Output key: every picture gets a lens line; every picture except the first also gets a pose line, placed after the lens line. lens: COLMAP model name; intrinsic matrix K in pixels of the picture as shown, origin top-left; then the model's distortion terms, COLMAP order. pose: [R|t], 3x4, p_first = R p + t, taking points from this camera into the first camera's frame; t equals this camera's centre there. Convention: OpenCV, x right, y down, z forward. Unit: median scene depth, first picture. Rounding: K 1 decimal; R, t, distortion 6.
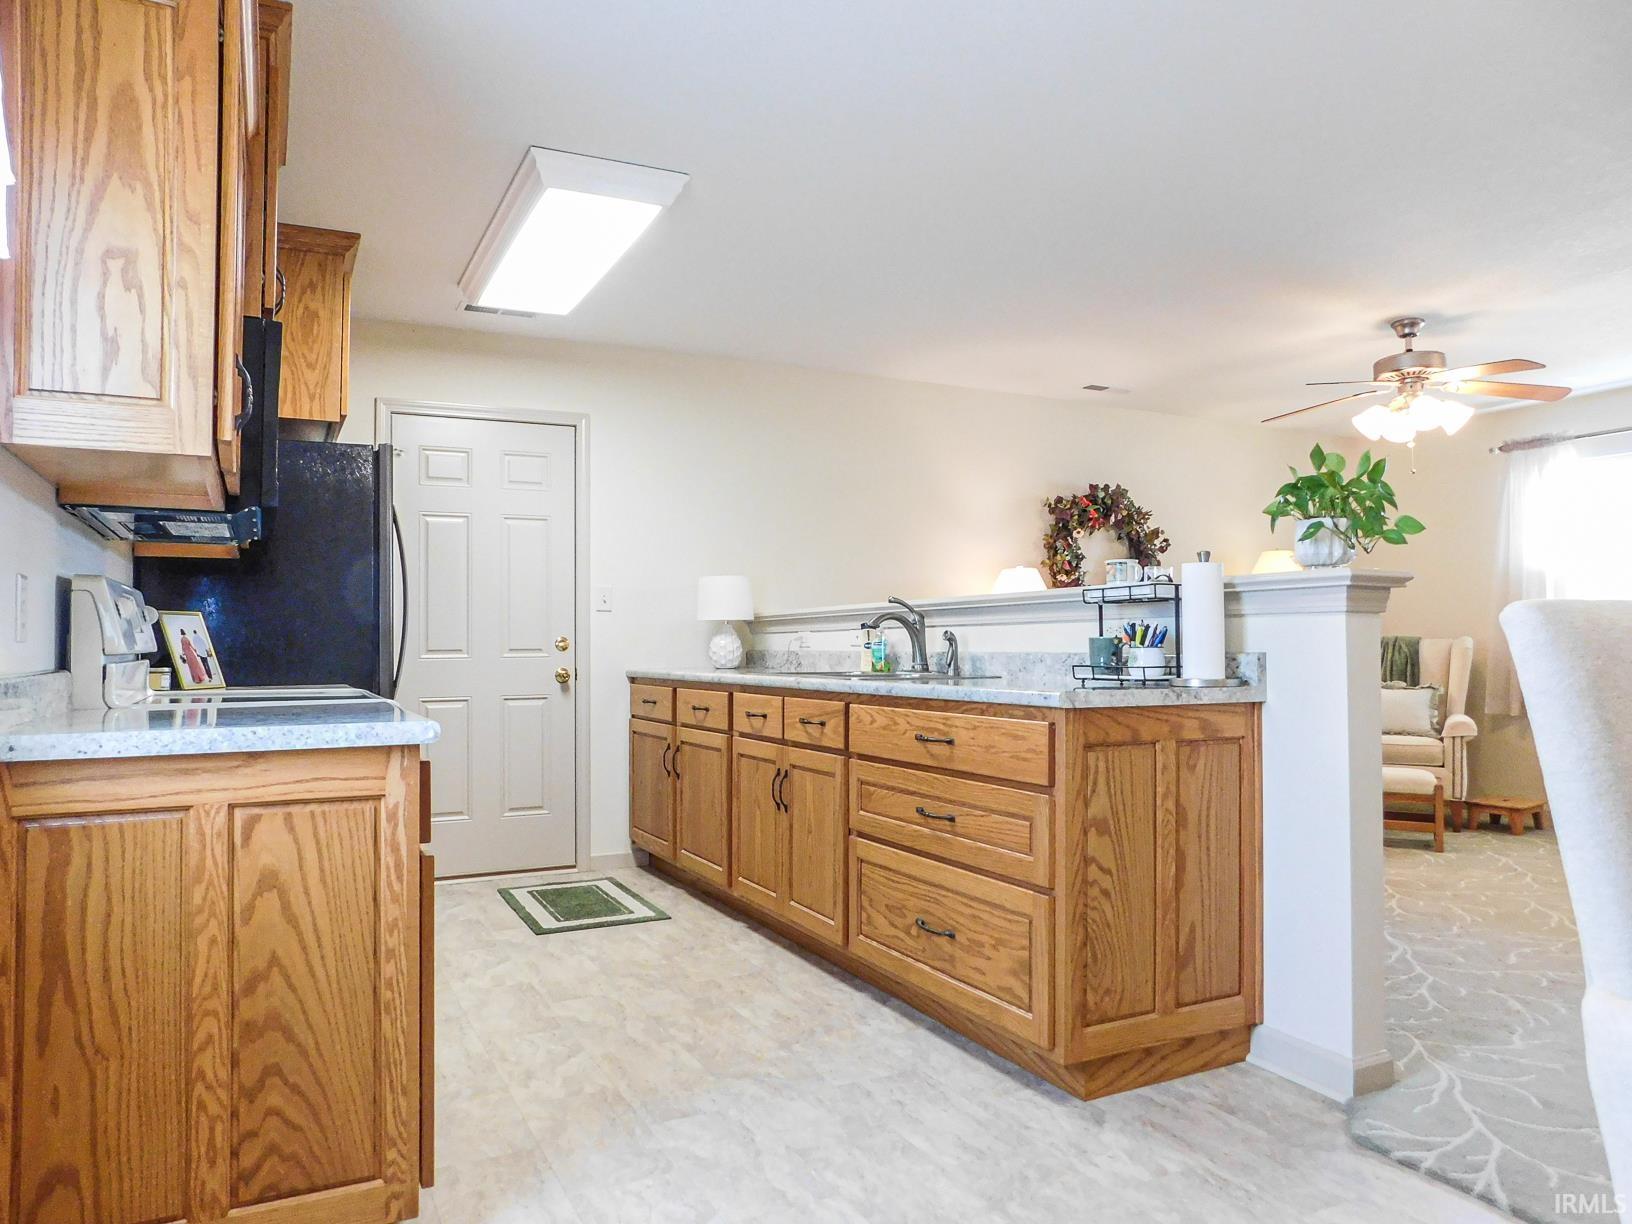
lens RADIAL K [[1108.5, 0, 832.2], [0, 1108.5, 610.4], [0, 0, 1]] dist [-0.055502, 0.057248]
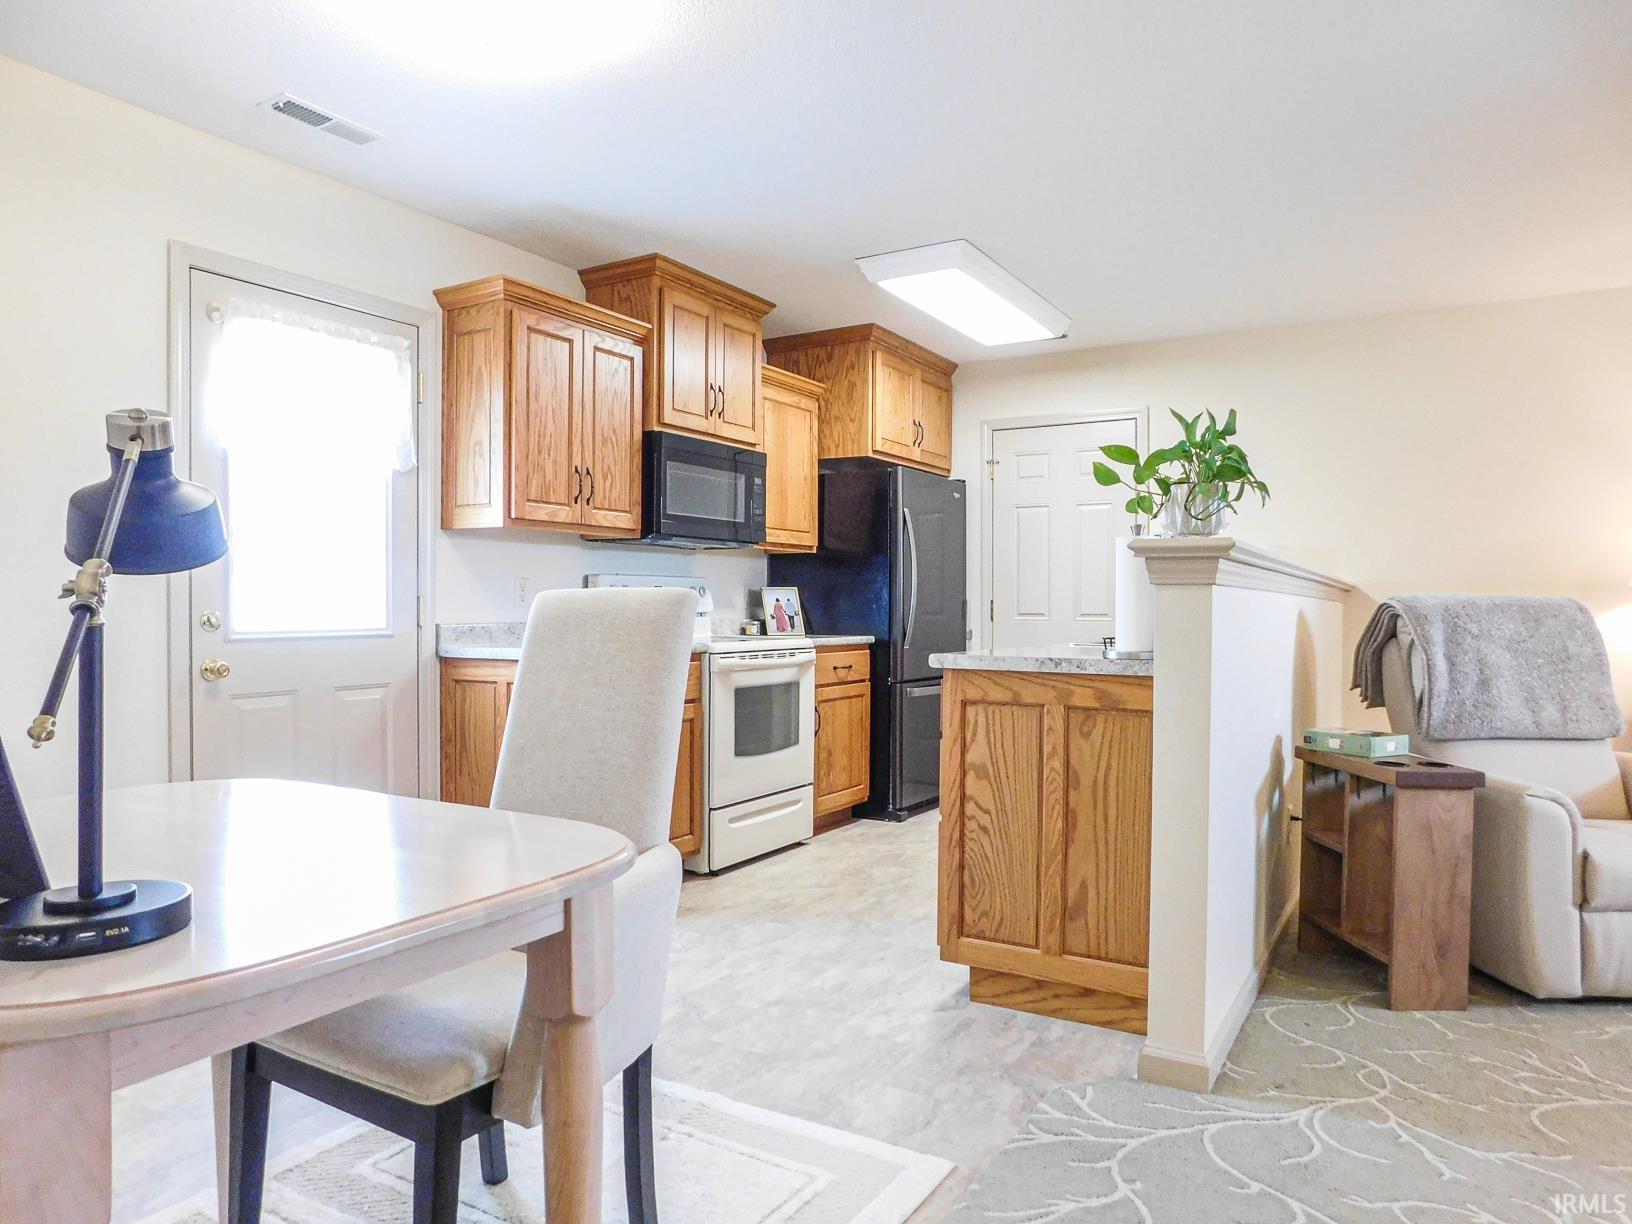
lens RADIAL K [[1095.5, 0, 819.8], [0, 1095.5, 616.3], [0, 0, 1]] dist [-0.053056, 0.051549]
pose [[0.536255, 0.016991, -0.843885, 0.855032], [0.013841, 0.999486, 0.028919, -0.002172], [0.843943, -0.027188, 0.535744, 0.186399]]
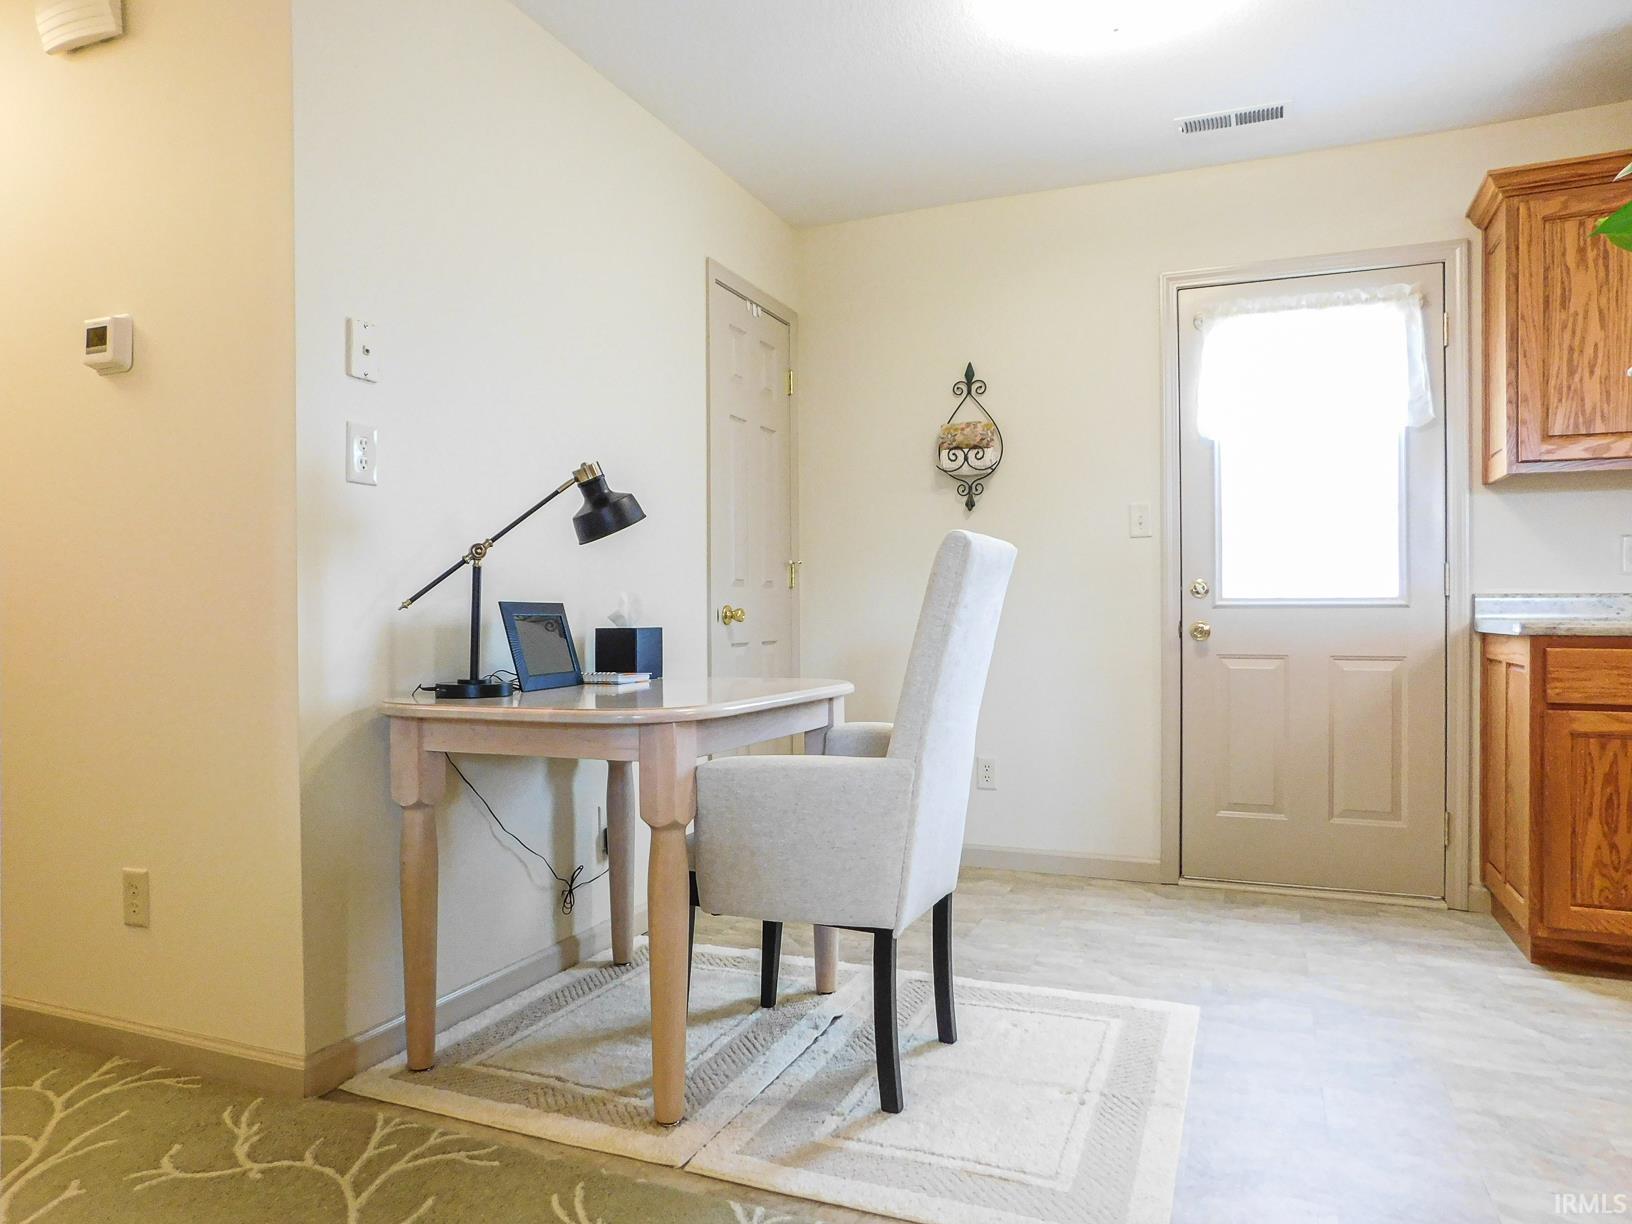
lens RADIAL K [[1096.7, 0, 824.3], [0, 1096.7, 611.5], [0, 0, 1]] dist [-0.065412, 0.053149]
pose [[-0.755858, 0.012464, -0.654617, 0.772316], [0.022913, 0.999710, -0.007423, 0.045344], [0.654334, -0.020610, -0.755925, 0.840886]]
